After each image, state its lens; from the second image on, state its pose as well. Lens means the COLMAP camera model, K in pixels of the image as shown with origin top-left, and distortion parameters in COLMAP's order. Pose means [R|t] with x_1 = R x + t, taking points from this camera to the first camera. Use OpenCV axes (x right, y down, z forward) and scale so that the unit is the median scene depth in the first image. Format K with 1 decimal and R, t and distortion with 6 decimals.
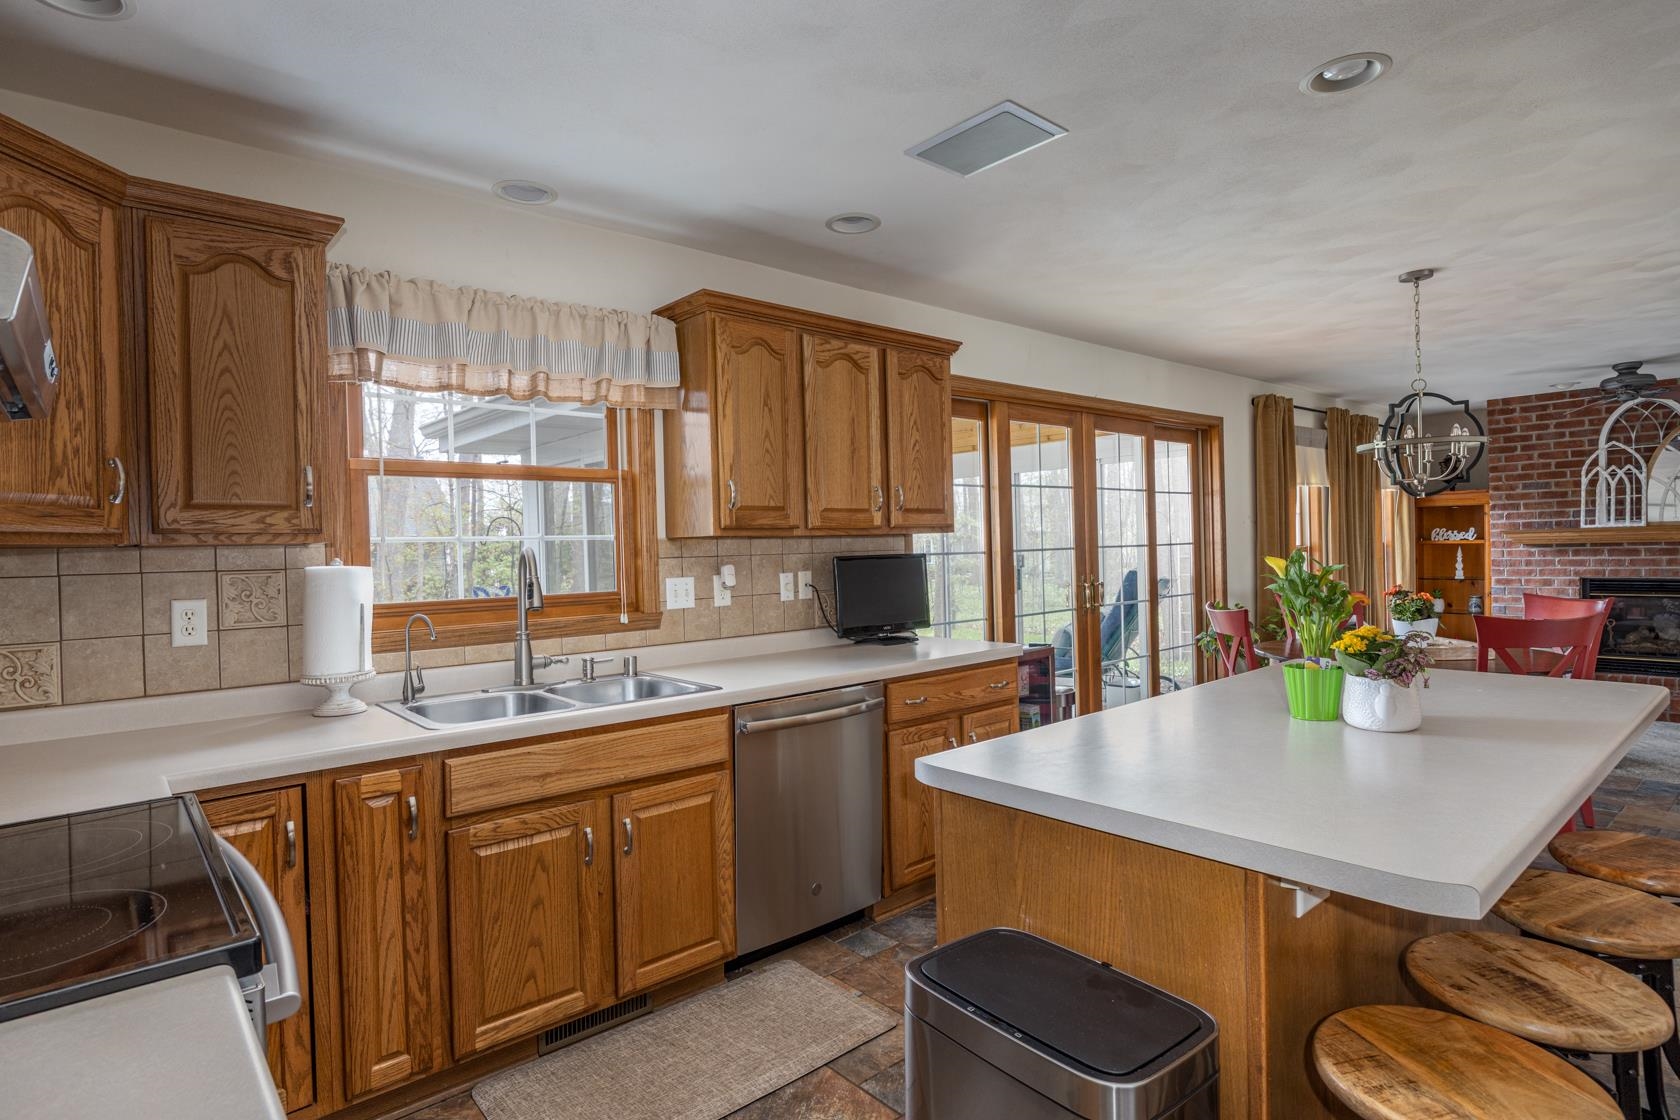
lens RADIAL K [[866.5, 0, 840.0], [0, 866.5, 560.0], [0, 0, 1]] dist [-0.005480, -0.001371]
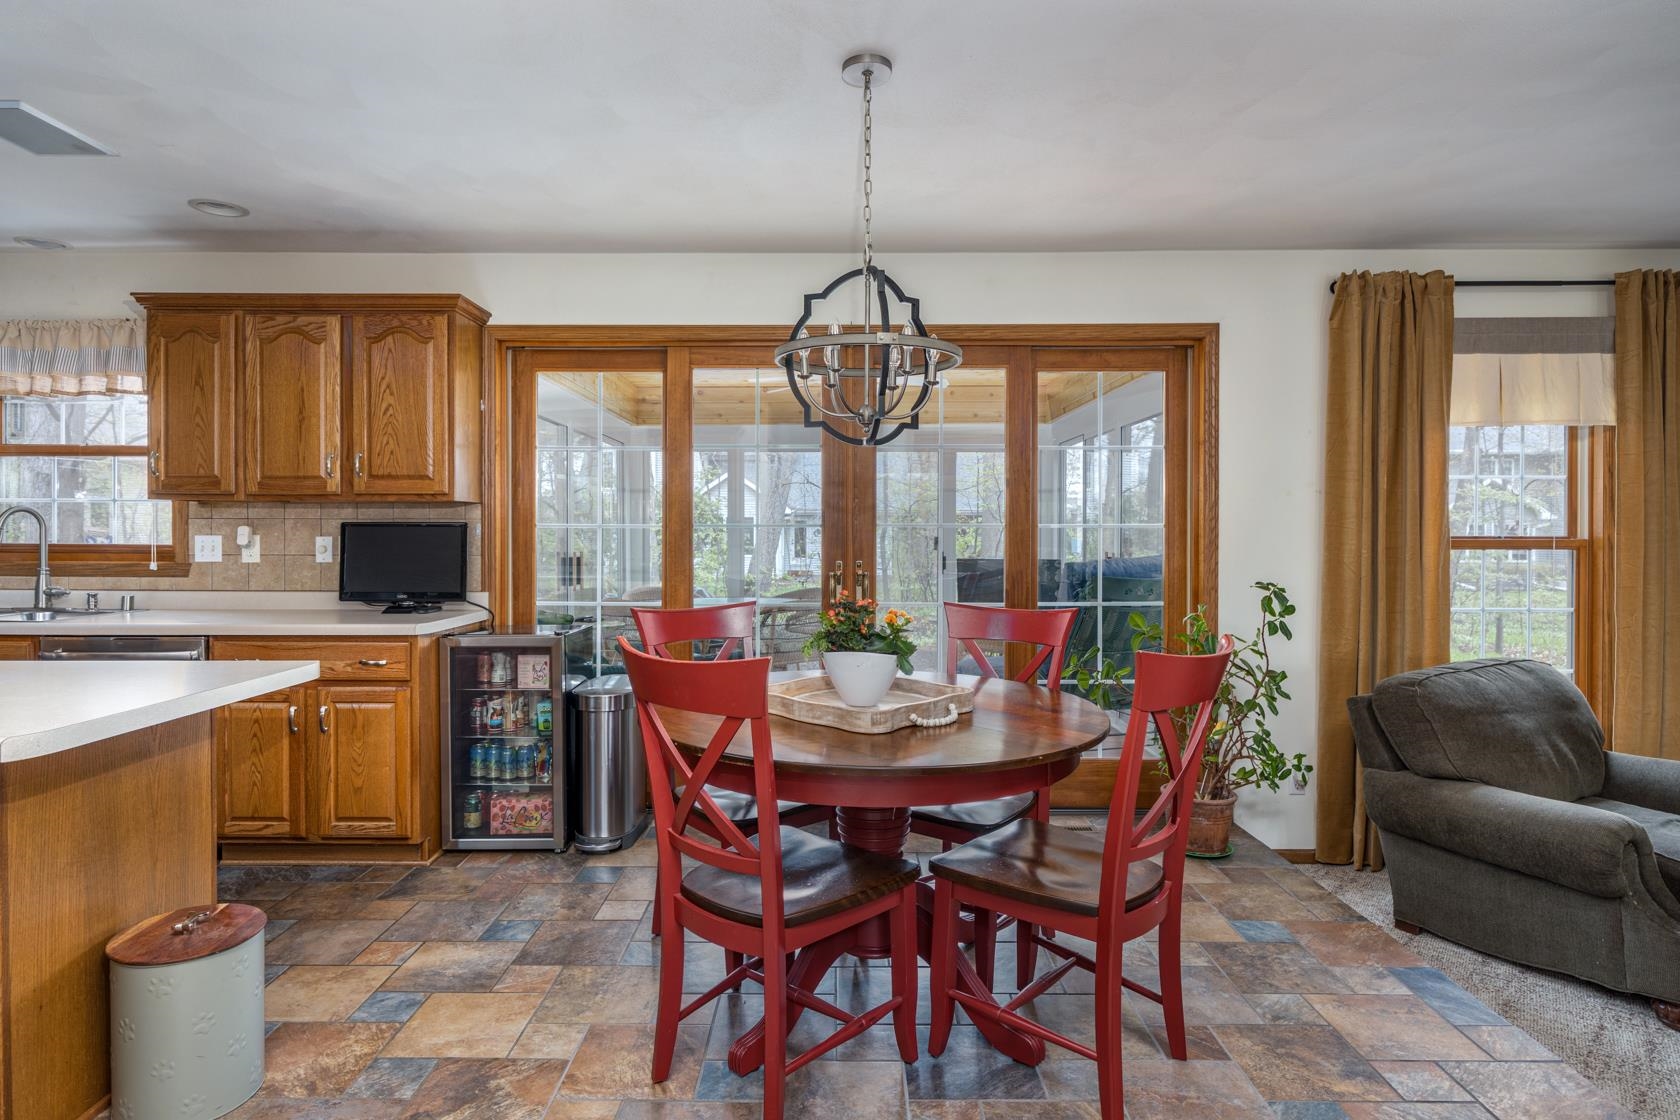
lens RADIAL K [[921.4, 0, 836.7], [0, 921.4, 536.1], [0, 0, 1]] dist [0.000104, 0.000170]
pose [[0.753207, 0.032529, -0.656979, 1.267777], [-0.032293, 0.999401, 0.012460, -0.021800], [0.656991, 0.011831, 0.753806, 0.609010]]
